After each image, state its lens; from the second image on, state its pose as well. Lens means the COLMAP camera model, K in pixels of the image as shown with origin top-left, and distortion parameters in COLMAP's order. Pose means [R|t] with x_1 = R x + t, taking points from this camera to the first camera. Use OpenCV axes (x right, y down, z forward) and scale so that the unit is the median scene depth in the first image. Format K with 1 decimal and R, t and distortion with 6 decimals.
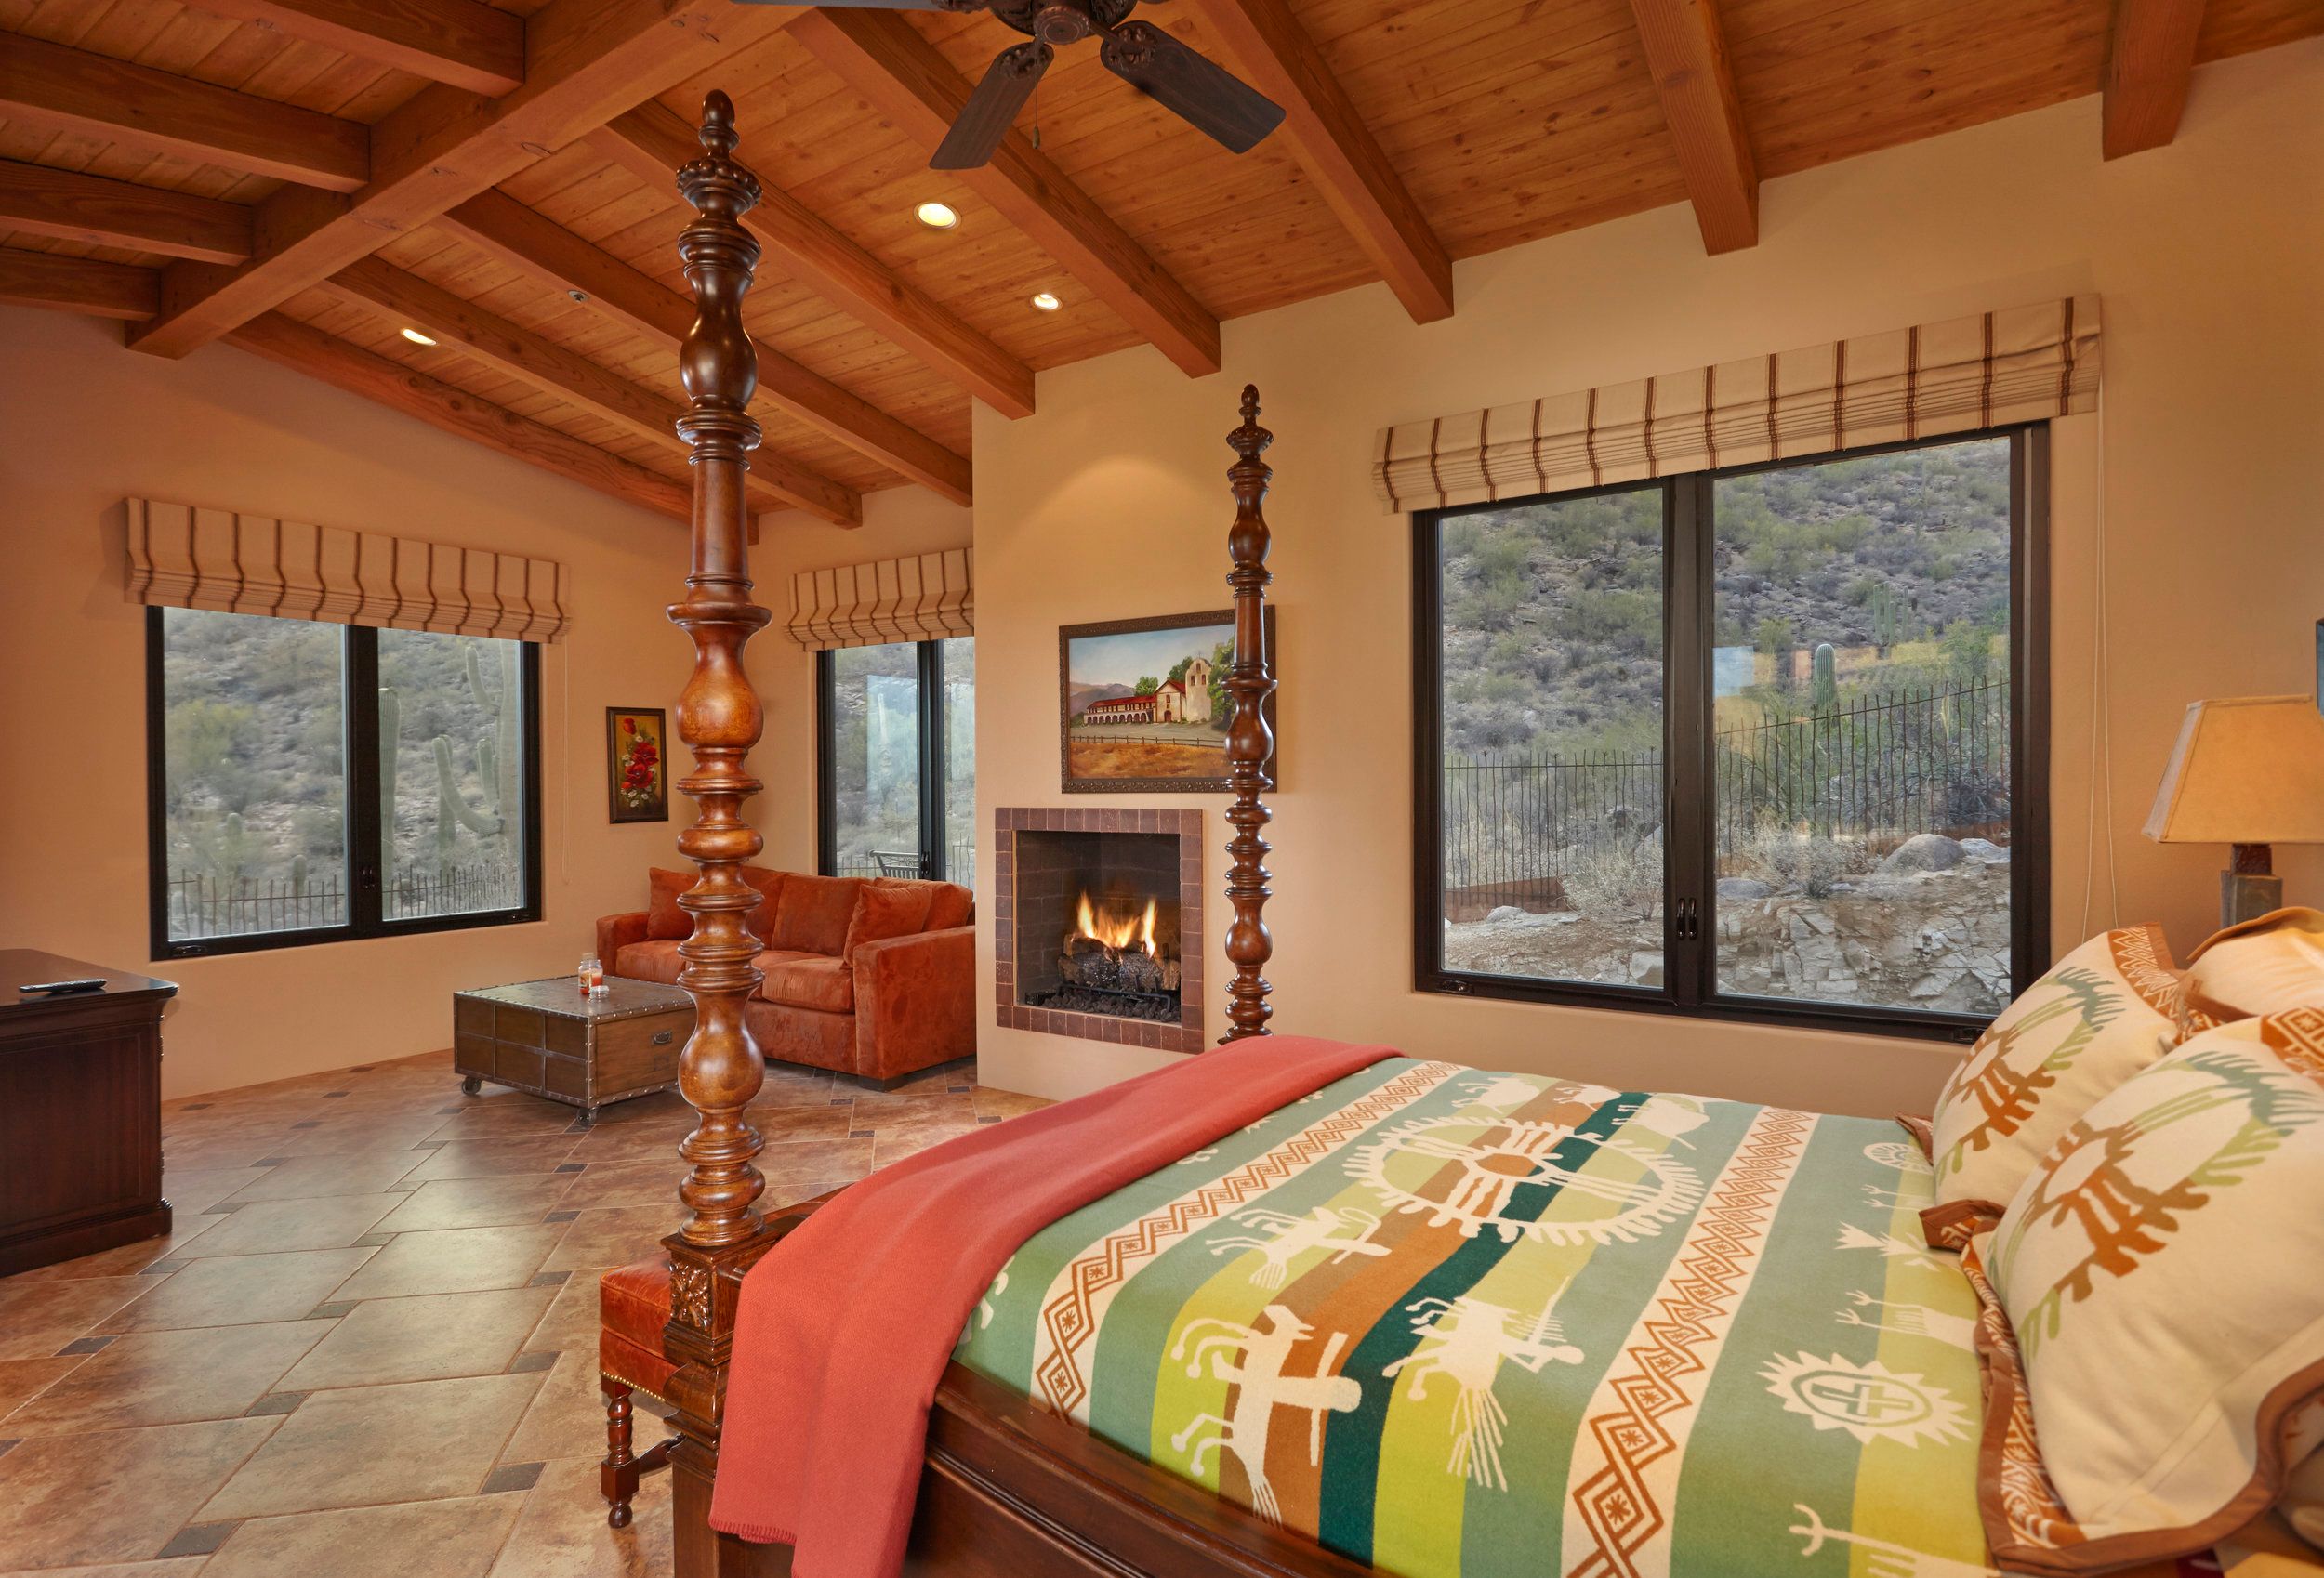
lens RADIAL K [[1183.6, 0, 1162.0], [0, 1183.6, 789.0], [0, 0, 1]] dist [0.000956, 0.000145]
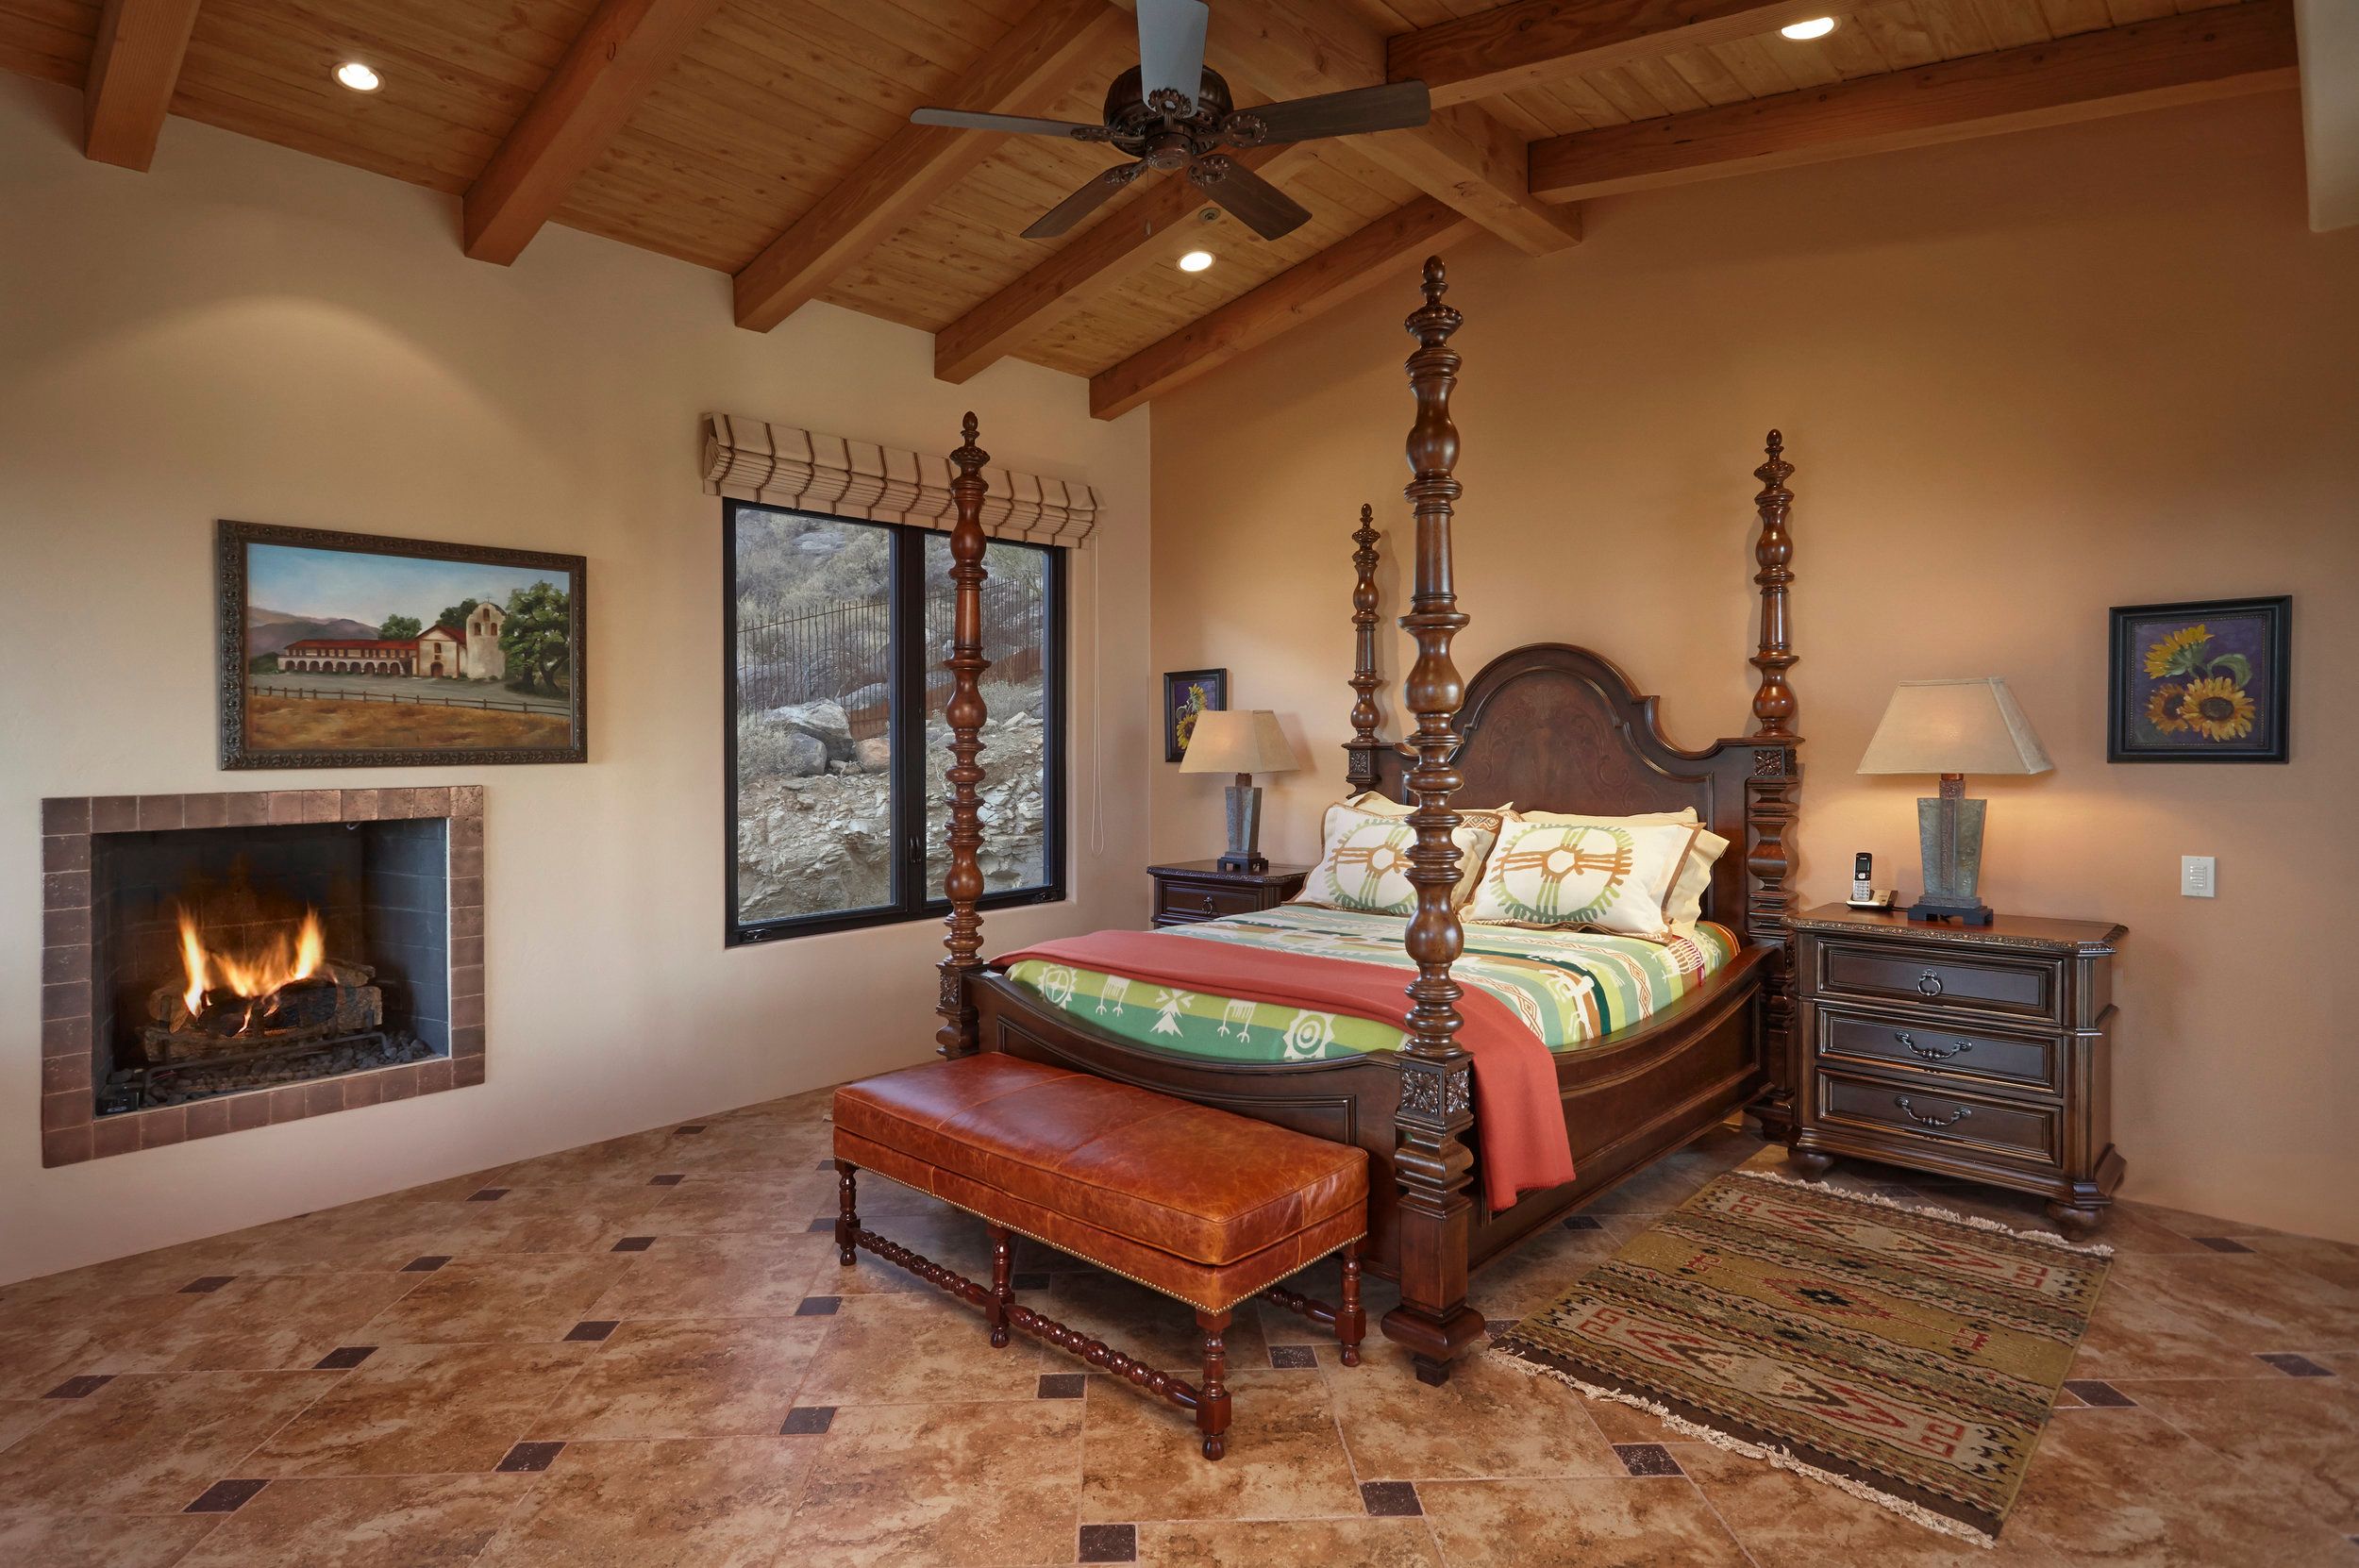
lens RADIAL K [[1174.8, 0, 1122.7], [0, 1174.8, 780.4], [0, 0, 1]] dist [-0.048173, 0.032706]
pose [[0.198518, -0.020950, 0.979873, -0.657414], [0.018679, 0.999671, 0.017588, 0.007218], [-0.979919, 0.014812, 0.198844, 0.395795]]
